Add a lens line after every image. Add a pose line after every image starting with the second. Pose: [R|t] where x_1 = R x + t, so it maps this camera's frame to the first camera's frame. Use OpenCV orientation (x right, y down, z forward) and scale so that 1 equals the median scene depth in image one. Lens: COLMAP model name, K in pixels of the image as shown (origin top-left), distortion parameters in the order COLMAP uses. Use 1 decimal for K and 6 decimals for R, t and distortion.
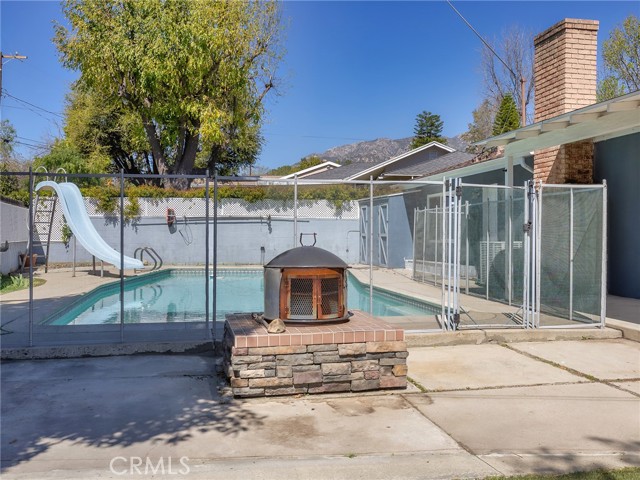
lens RADIAL K [[597.9, 0, 317.3], [0, 597.9, 235.5], [0, 0, 1]] dist [-0.001854, 0.000000]
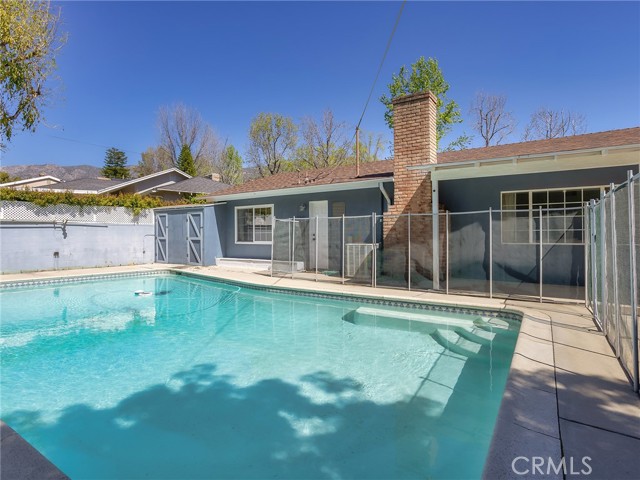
lens RADIAL K [[349.1, 0, 321.1], [0, 349.1, 235.8], [0, 0, 1]] dist [-0.019999, 0.004752]
pose [[0.710140, -0.011540, 0.703966, -0.364304], [0.008997, 0.999933, 0.007316, -0.015950], [-0.704003, 0.001138, 0.710196, 0.577427]]
